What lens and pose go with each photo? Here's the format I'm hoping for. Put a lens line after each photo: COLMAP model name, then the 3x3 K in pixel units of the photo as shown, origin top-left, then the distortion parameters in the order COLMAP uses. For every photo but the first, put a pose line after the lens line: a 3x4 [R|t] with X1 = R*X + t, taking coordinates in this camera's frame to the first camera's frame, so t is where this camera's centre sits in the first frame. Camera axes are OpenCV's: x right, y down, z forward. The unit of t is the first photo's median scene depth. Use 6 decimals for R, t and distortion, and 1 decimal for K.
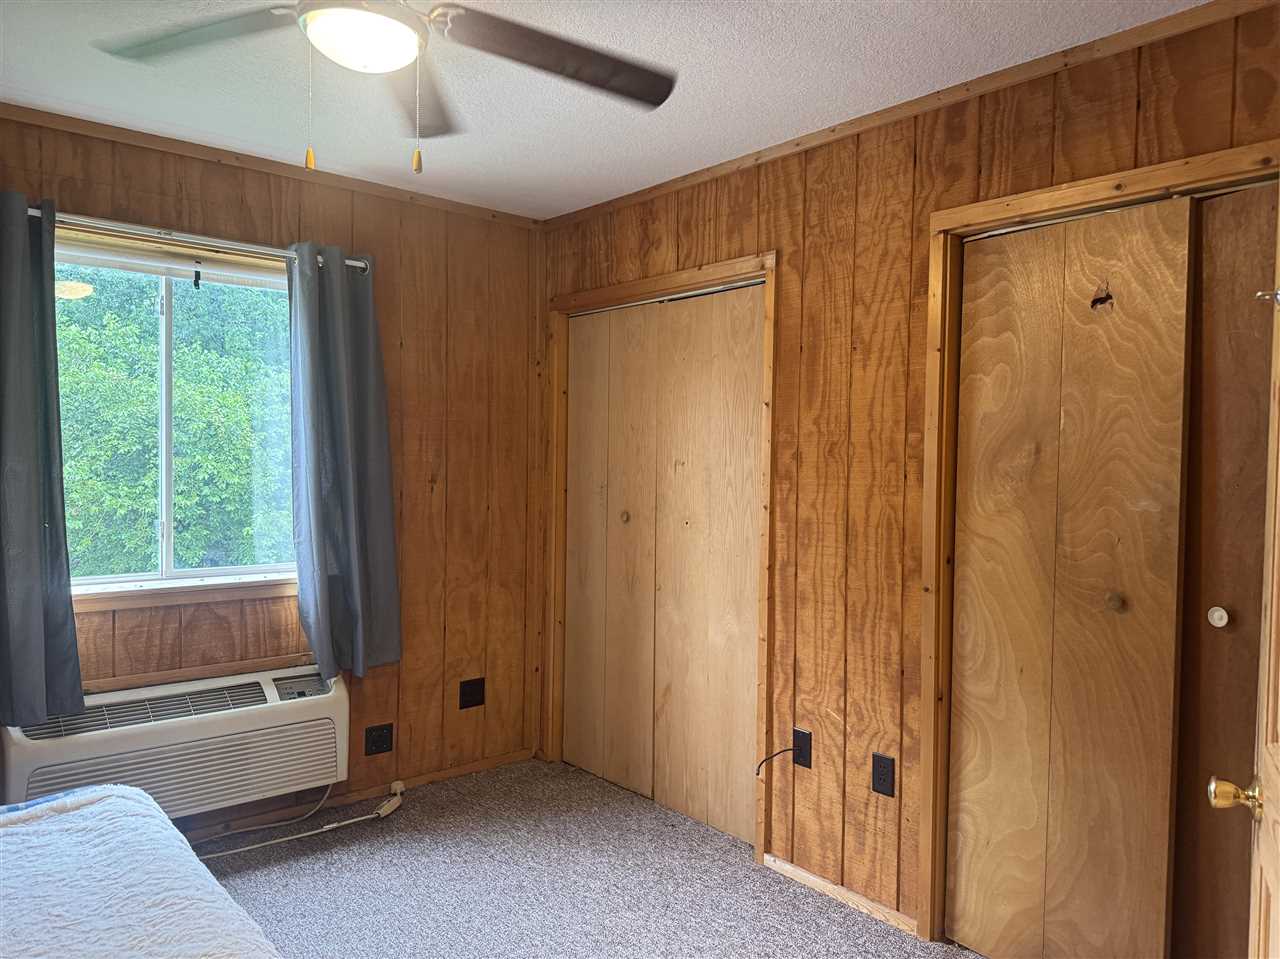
lens RADIAL K [[906.3, 0, 638.0], [0, 906.3, 478.0], [0, 0, 1]] dist [0.076089, -0.091739]
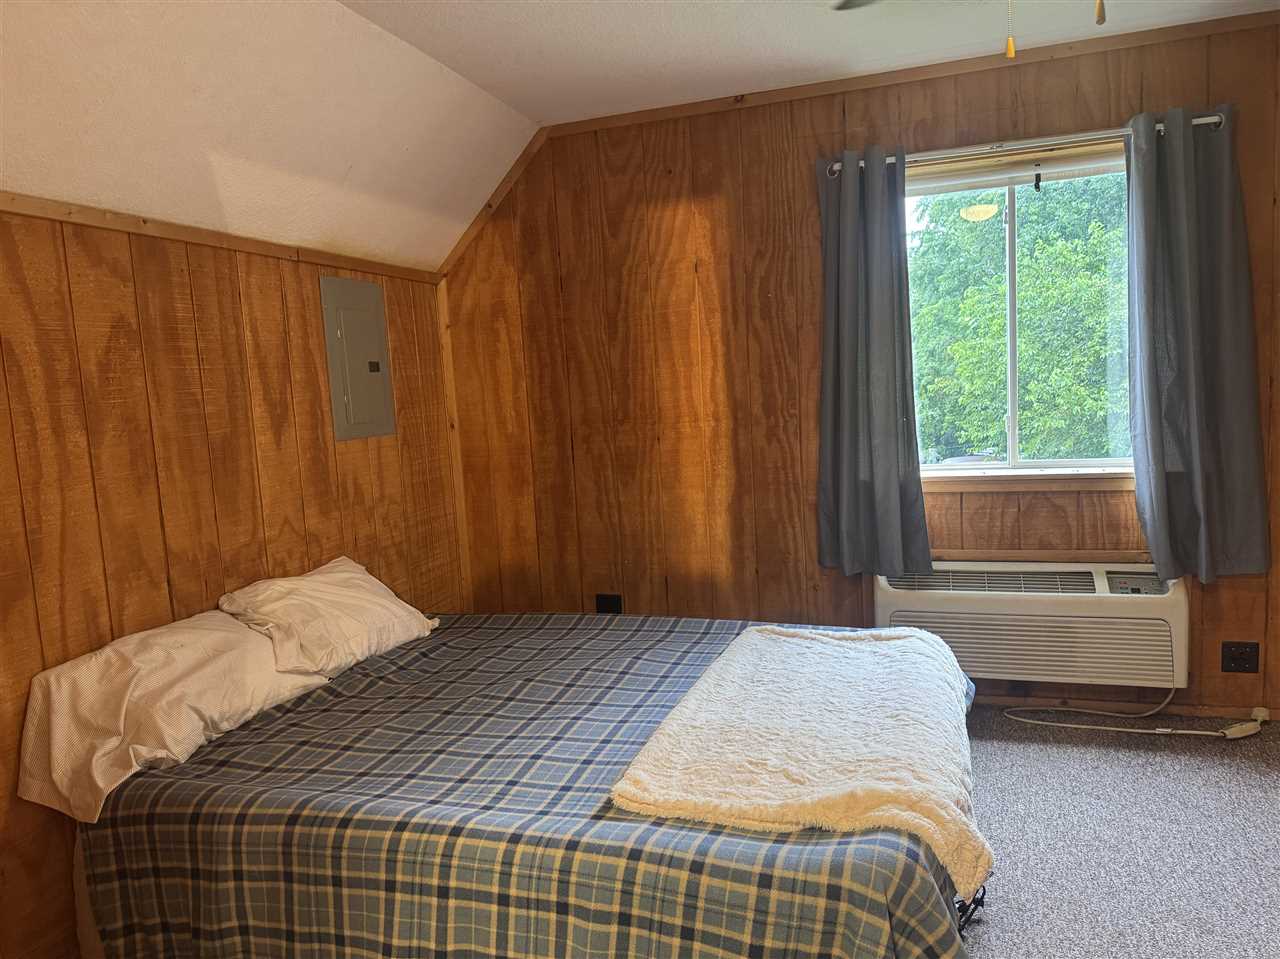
lens RADIAL K [[911.4, 0, 634.7], [0, 911.4, 473.4], [0, 0, 1]] dist [0.074067, -0.089836]
pose [[0.521445, 0.037696, -0.852452, 0.188725], [0.044211, 0.996488, 0.071109, 0.018129], [0.852139, -0.074767, 0.517947, 0.046829]]
